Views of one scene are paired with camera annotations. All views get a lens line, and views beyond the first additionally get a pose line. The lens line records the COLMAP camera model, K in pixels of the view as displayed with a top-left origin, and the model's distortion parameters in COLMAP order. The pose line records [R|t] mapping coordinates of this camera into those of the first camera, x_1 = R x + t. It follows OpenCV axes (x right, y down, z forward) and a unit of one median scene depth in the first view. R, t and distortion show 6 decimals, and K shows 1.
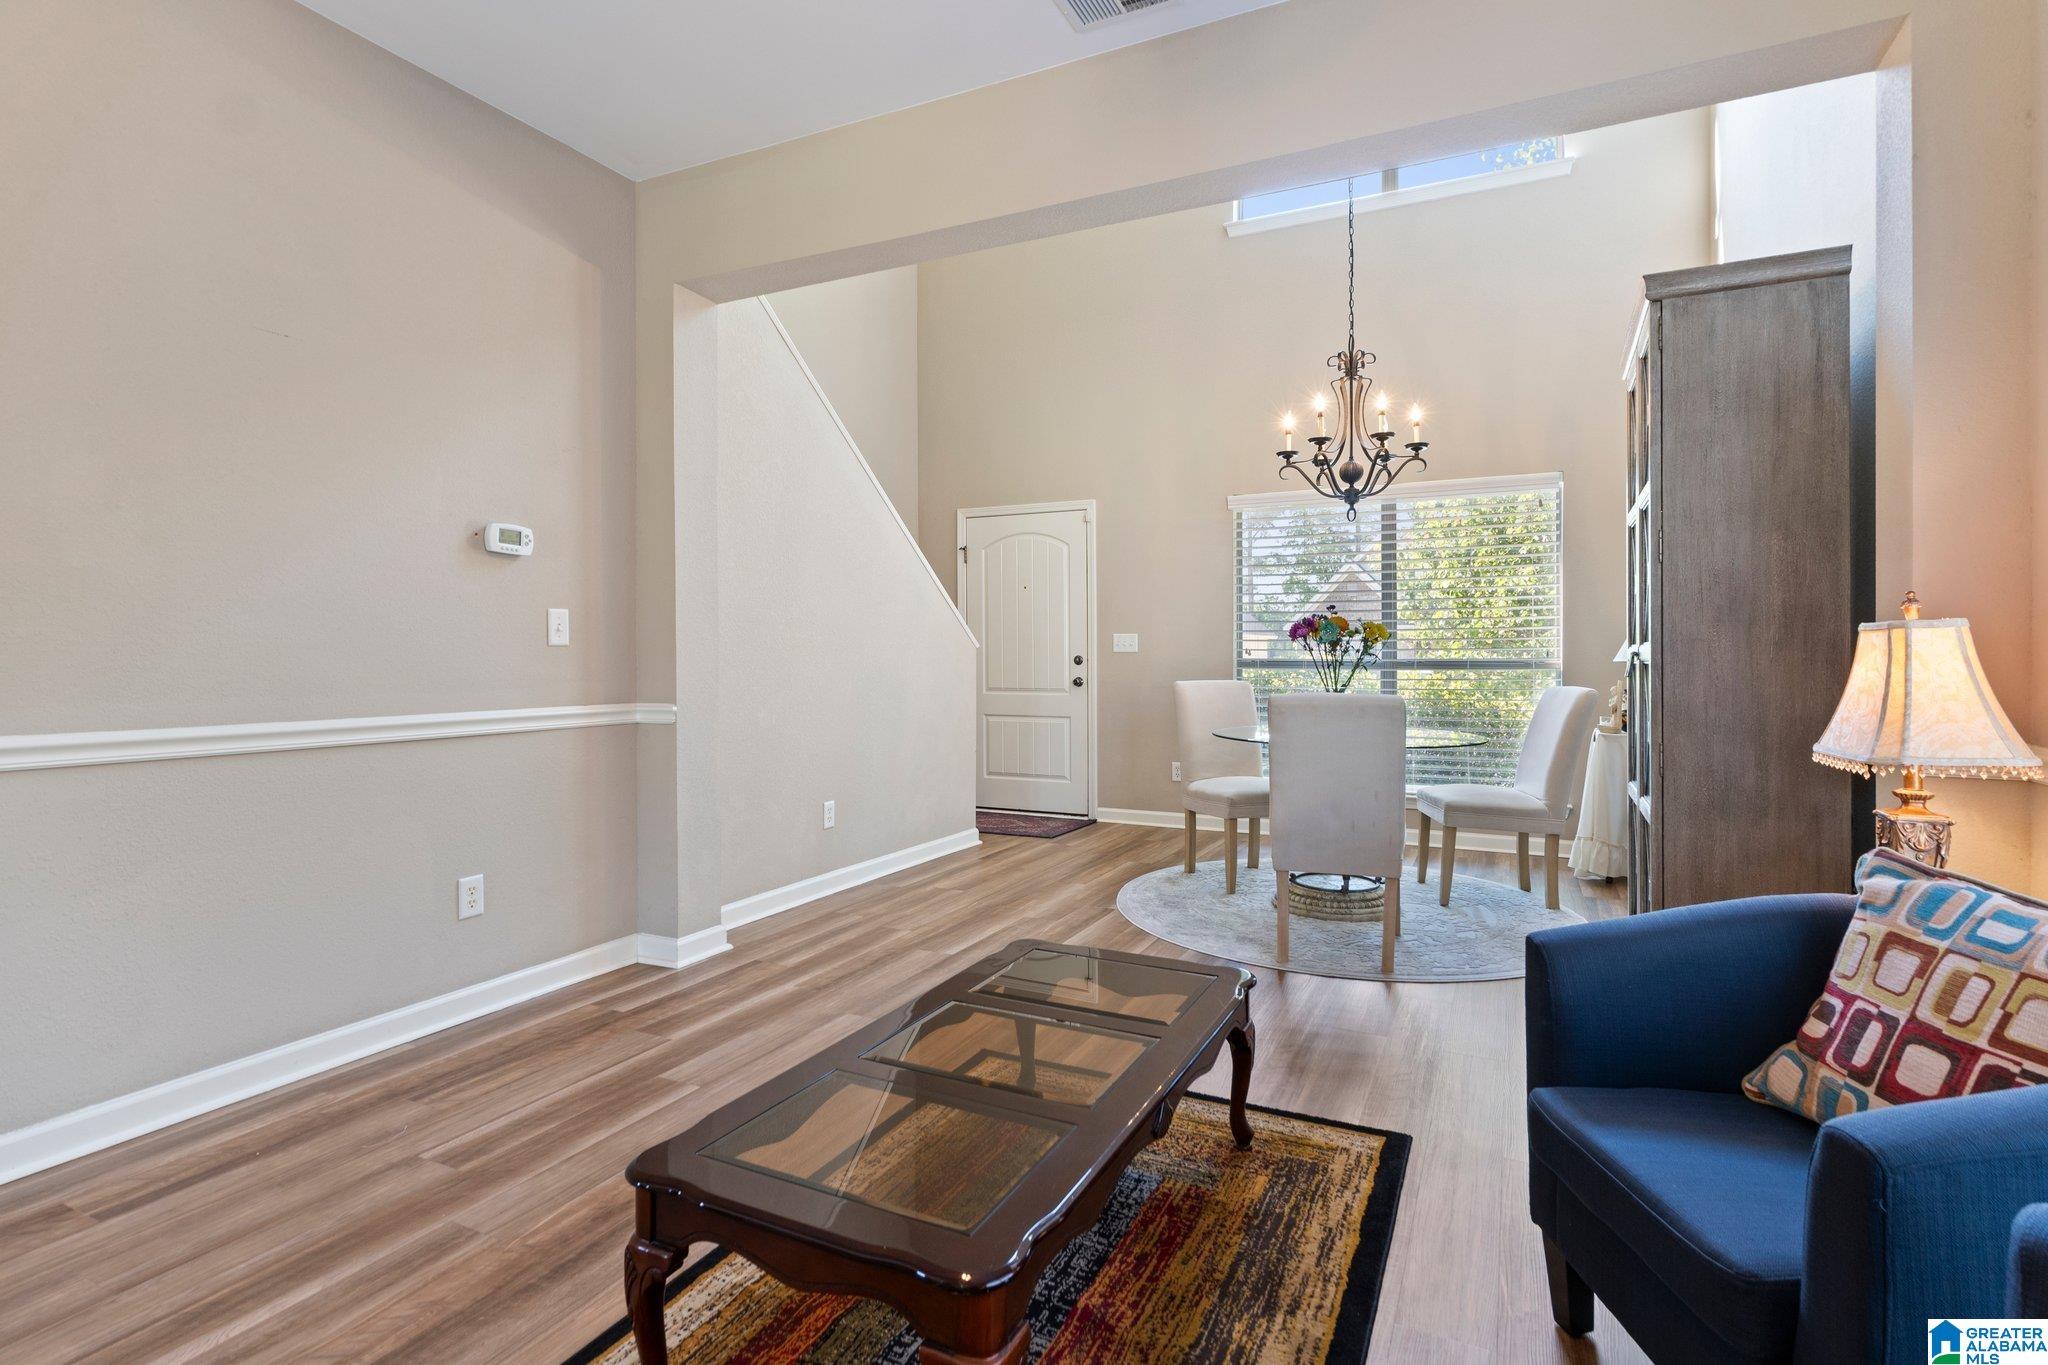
lens RADIAL K [[983.0, 0, 1042.5], [0, 983.0, 653.0], [0, 0, 1]] dist [0.002068, -0.000218]
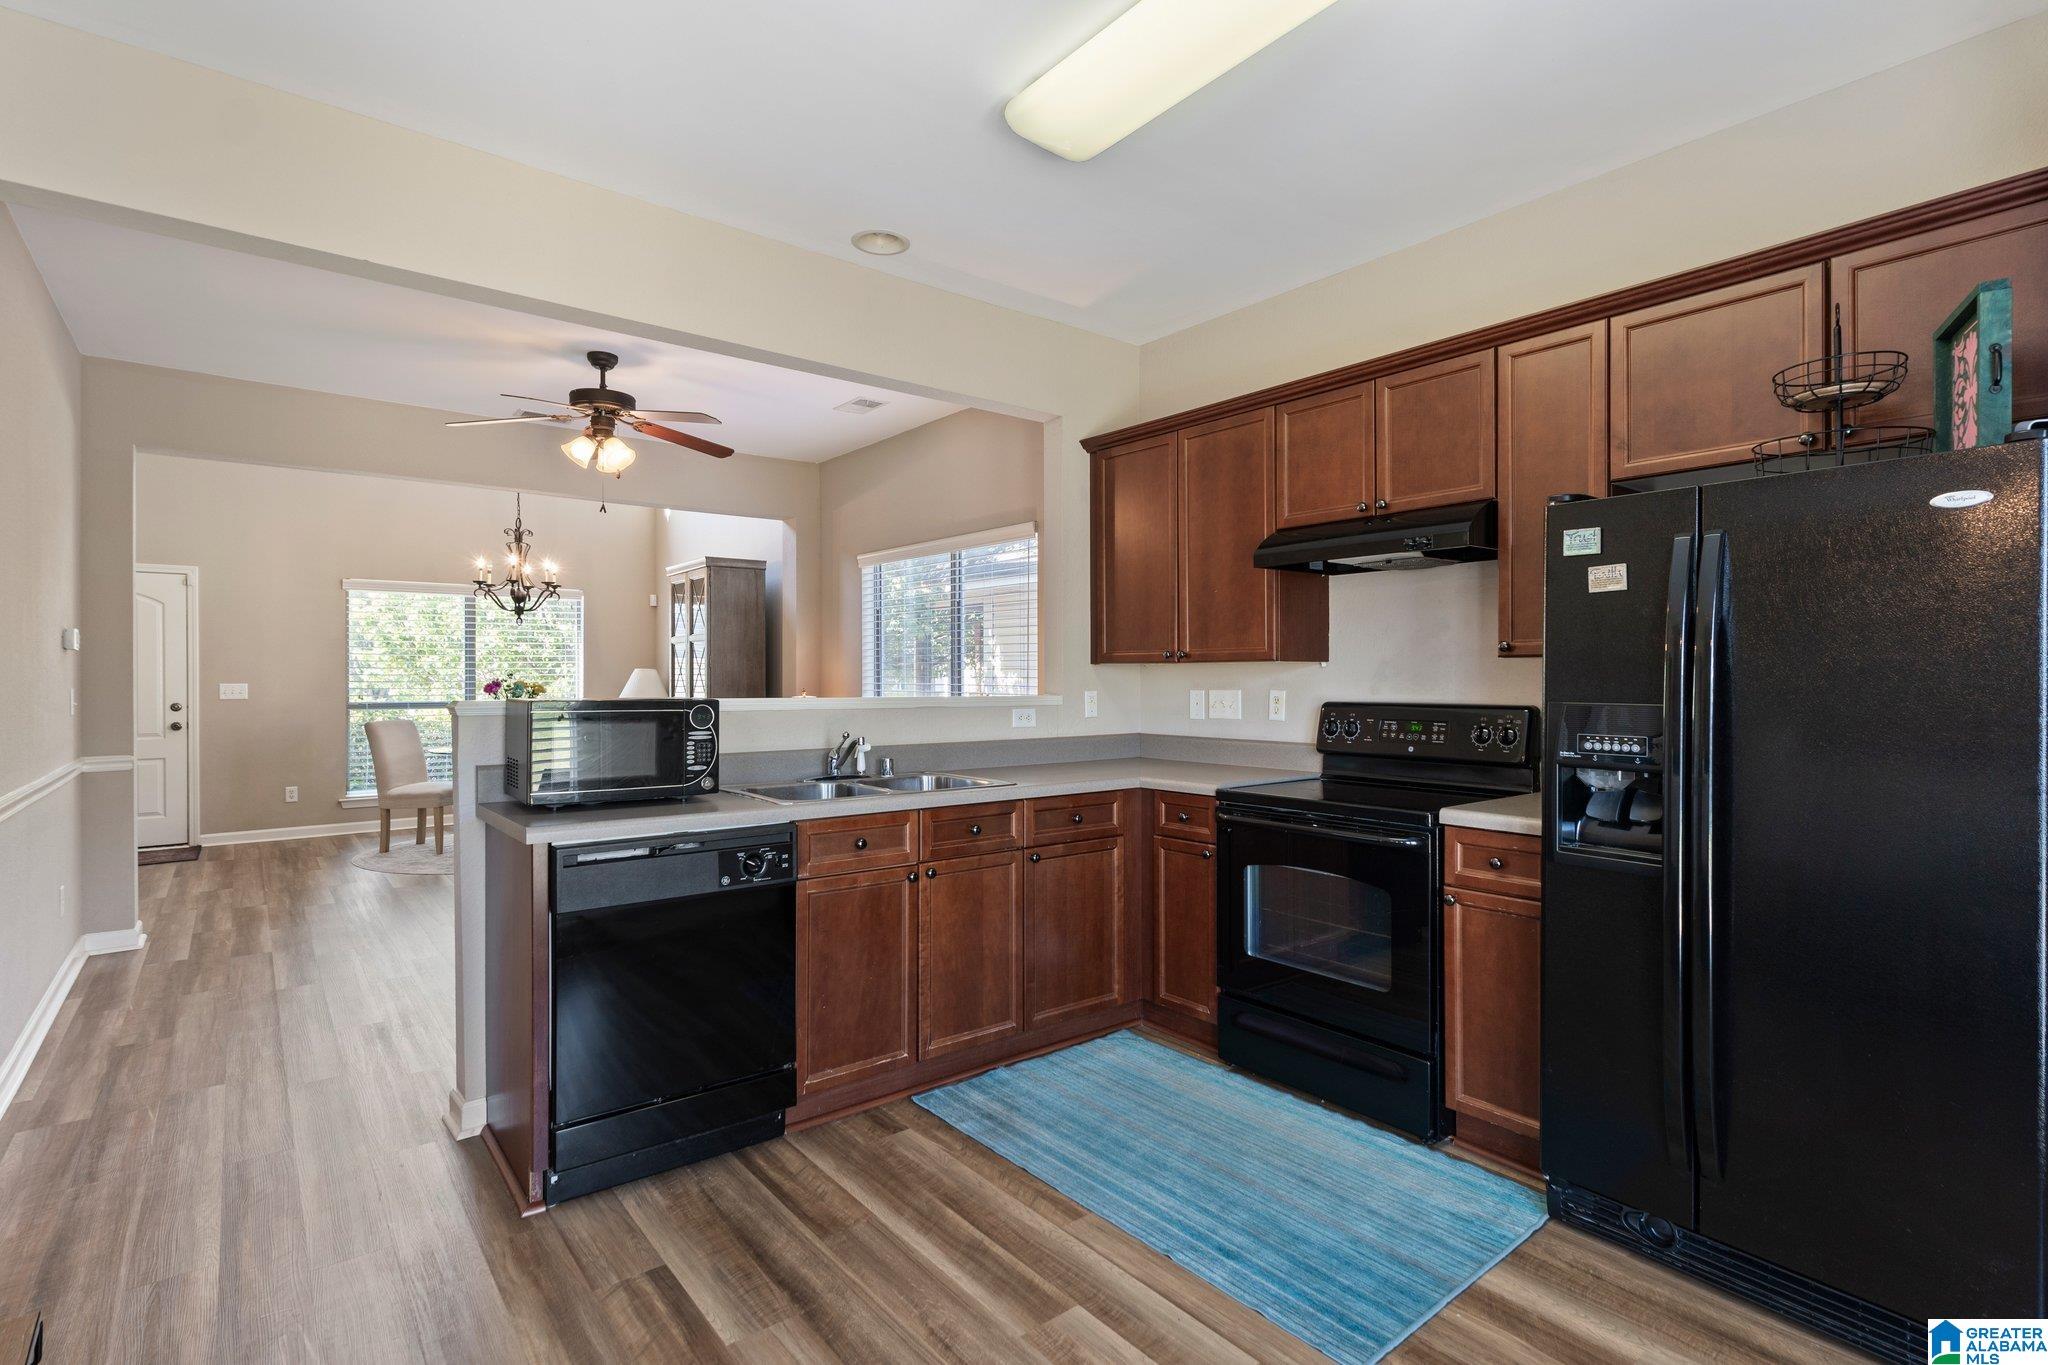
lens RADIAL K [[983.0, 0, 1041.1], [0, 983.0, 677.6], [0, 0, 1]] dist [0.002068, -0.000218]
pose [[0.425267, -0.004019, 0.905059, -0.868630], [-0.001001, 0.999987, 0.004910, -0.050872], [-0.905068, -0.002994, 0.425257, -0.575428]]
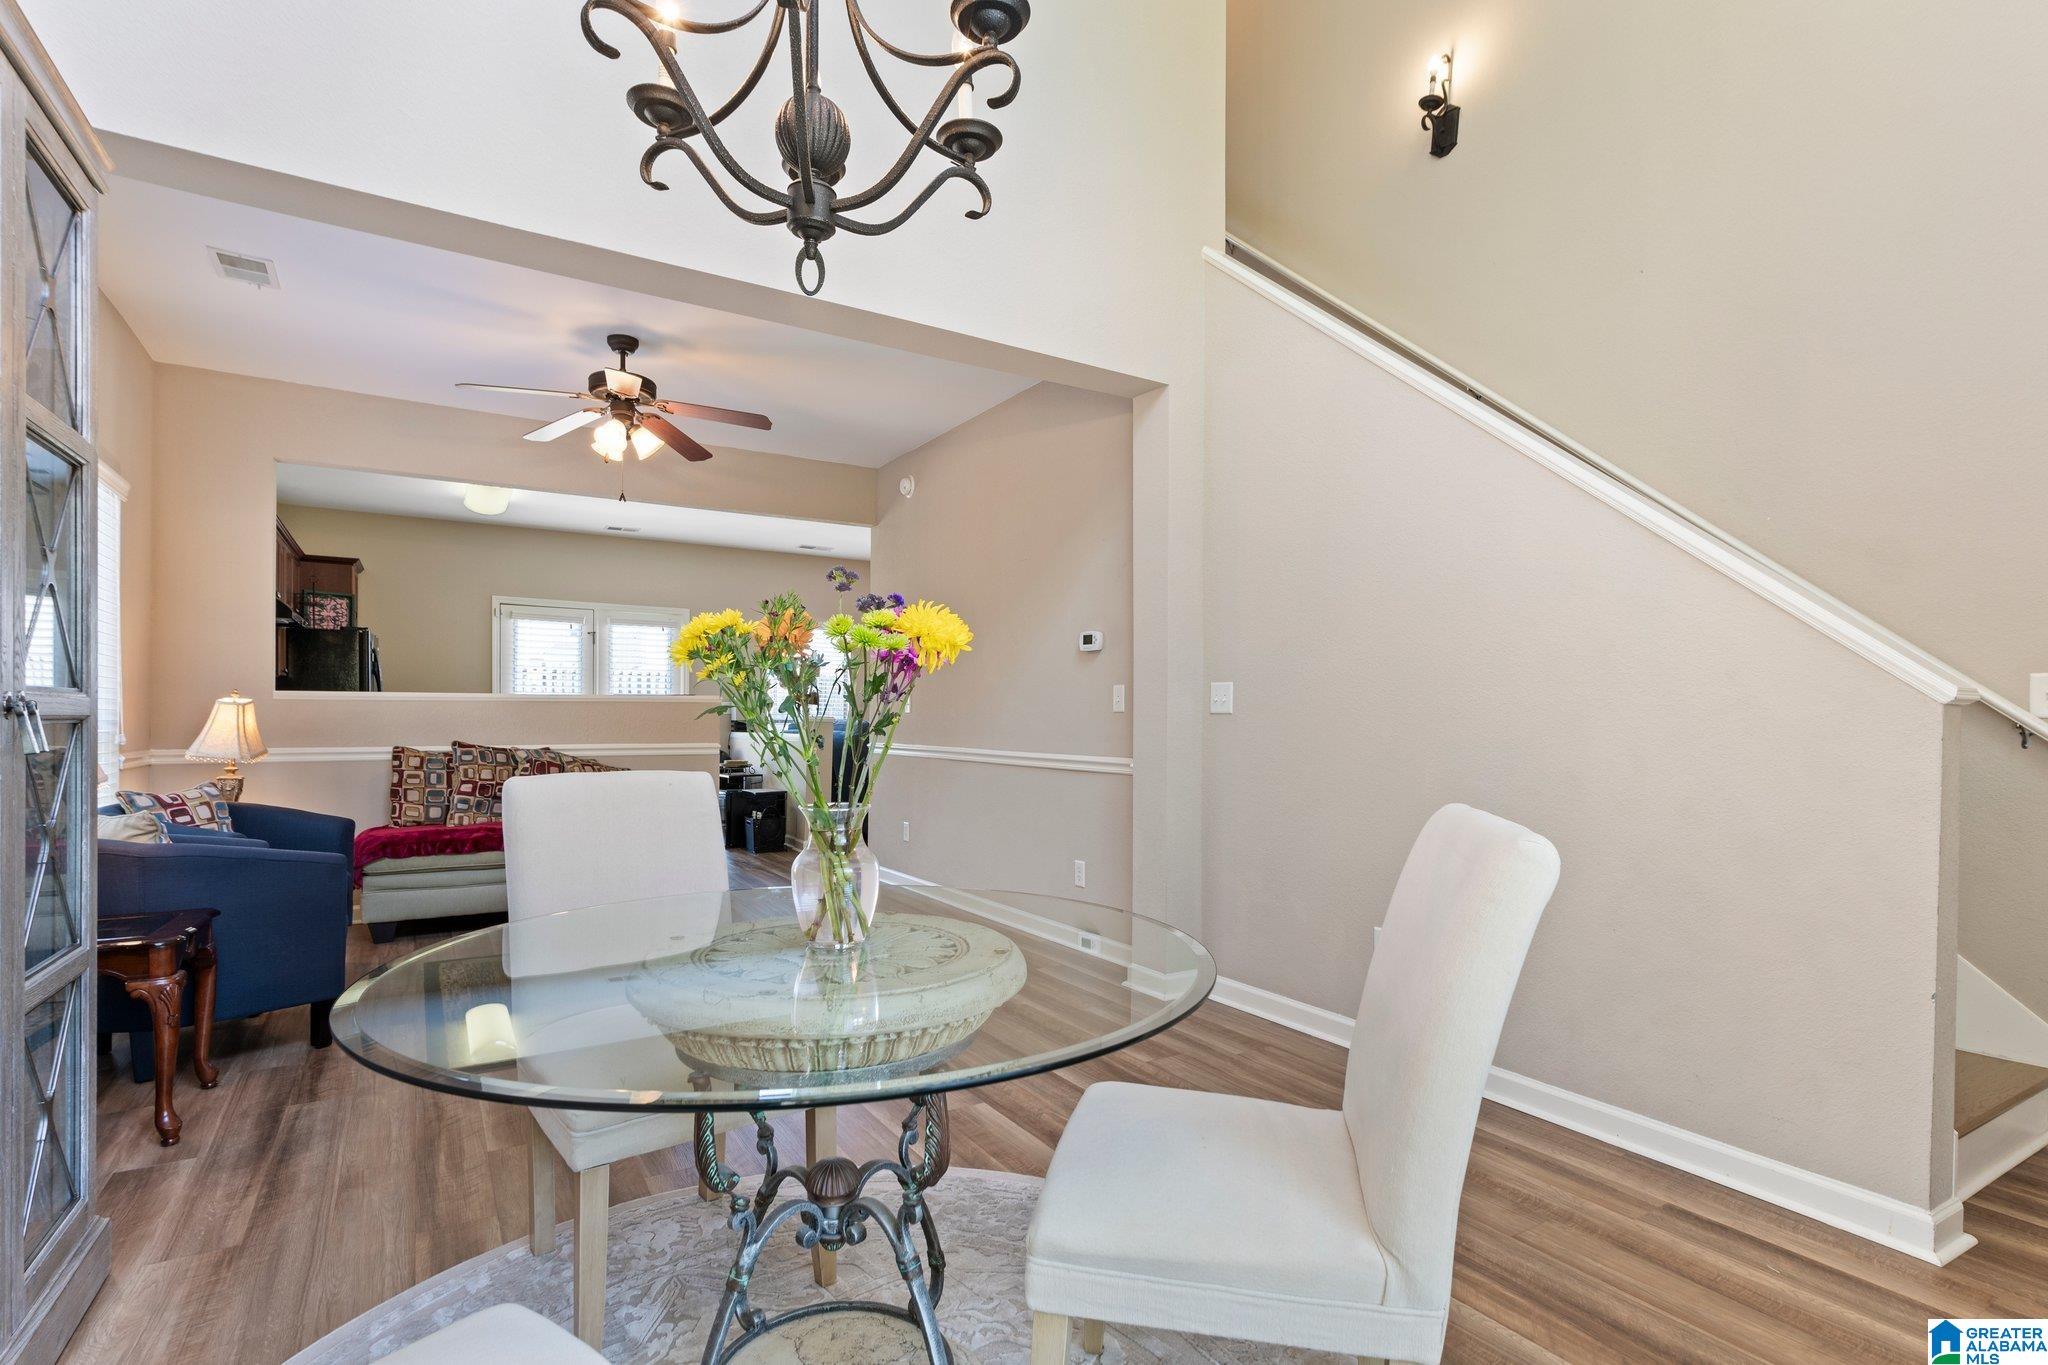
lens RADIAL K [[983.0, 0, 1030.5], [0, 983.0, 724.2], [0, 0, 1]] dist [0.002068, -0.000218]
pose [[-0.535096, 0.000337, -0.844791, 0.550830], [-0.004778, 0.999983, 0.003425, 0.002751], [0.844778, 0.005868, -0.535085, 1.241164]]
